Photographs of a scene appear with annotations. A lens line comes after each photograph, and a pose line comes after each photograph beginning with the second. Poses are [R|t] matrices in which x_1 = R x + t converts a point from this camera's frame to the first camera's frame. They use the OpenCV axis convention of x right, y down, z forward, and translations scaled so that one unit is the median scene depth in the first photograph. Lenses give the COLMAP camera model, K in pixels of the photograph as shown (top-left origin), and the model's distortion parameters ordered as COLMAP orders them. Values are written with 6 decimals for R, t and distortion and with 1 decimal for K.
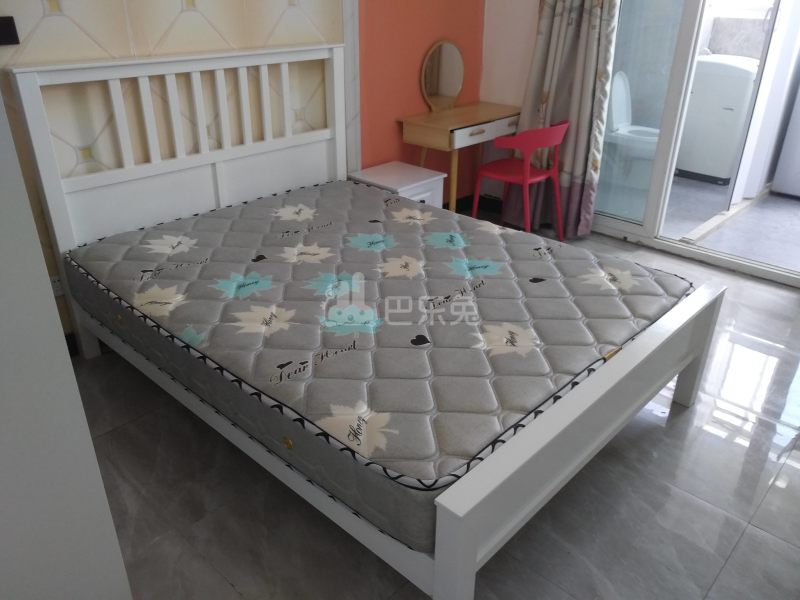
lens RADIAL K [[652.1, 0, 408.7], [0, 652.1, 300.6], [0, 0, 1]] dist [0.005671, -0.010285]
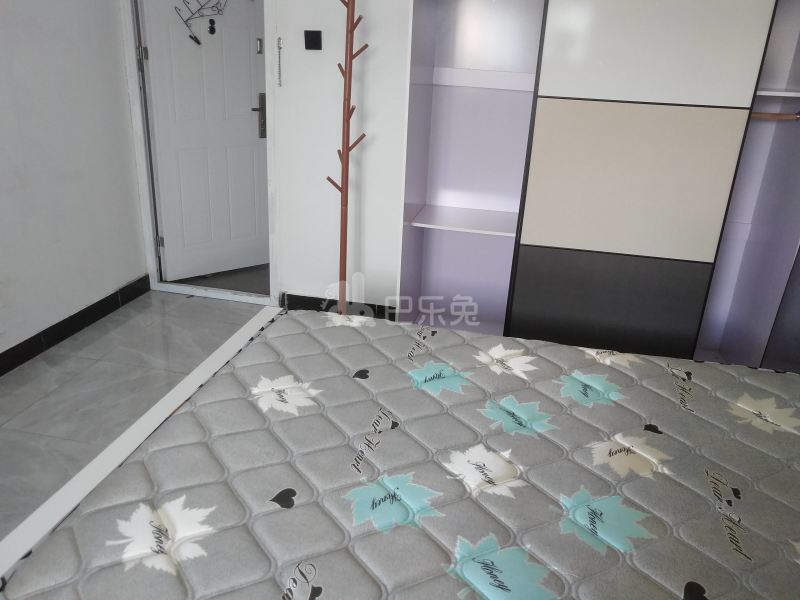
lens RADIAL K [[644.0, 0, 400.0], [0, 644.0, 300.0], [0, 0, 1]] dist [0.002736, -0.006775]
pose [[-0.862351, 0.133091, -0.488505, 0.276807], [-0.276029, 0.685257, 0.673966, -0.448415], [0.424450, 0.716037, -0.554196, 0.911717]]
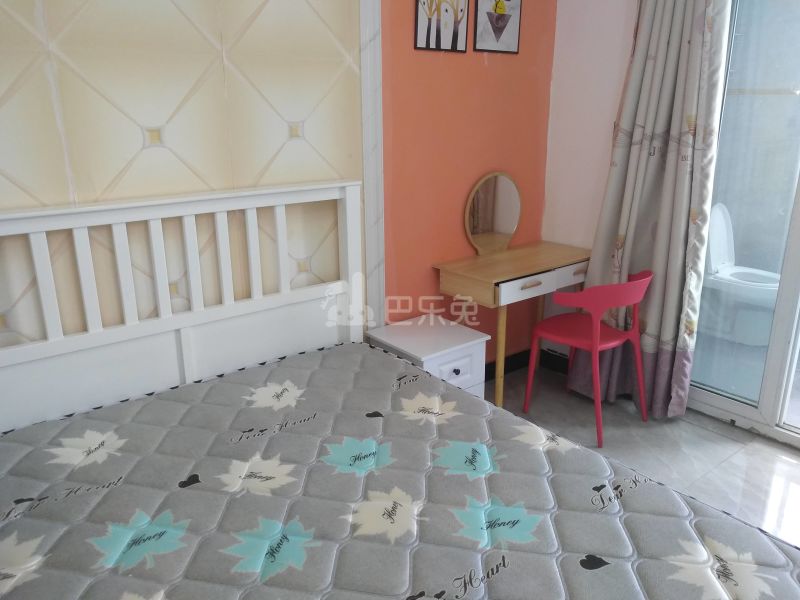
lens RADIAL K [[644.0, 0, 400.0], [0, 644.0, 300.0], [0, 0, 1]] dist [0.002736, -0.006775]
pose [[0.988612, 0.026850, -0.148070, 0.071970], [-0.050216, 0.986415, -0.156406, -0.123756], [0.141859, 0.162061, 0.976531, 0.247061]]
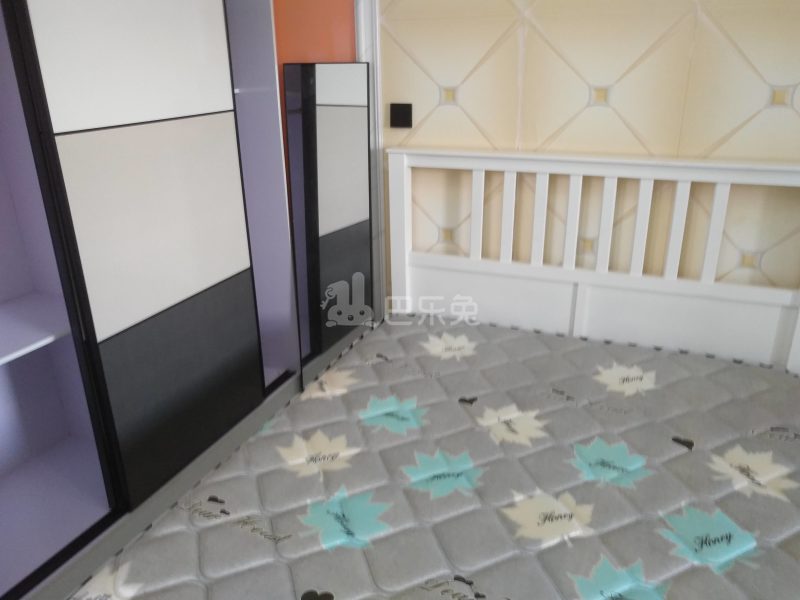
lens RADIAL K [[644.0, 0, 400.0], [0, 644.0, 300.0], [0, 0, 1]] dist [0.002736, -0.006775]
pose [[0.348043, 0.313925, -0.883356, 0.314742], [-0.402315, 0.901104, 0.161720, -0.210203], [0.846764, 0.299102, 0.439920, 0.415743]]
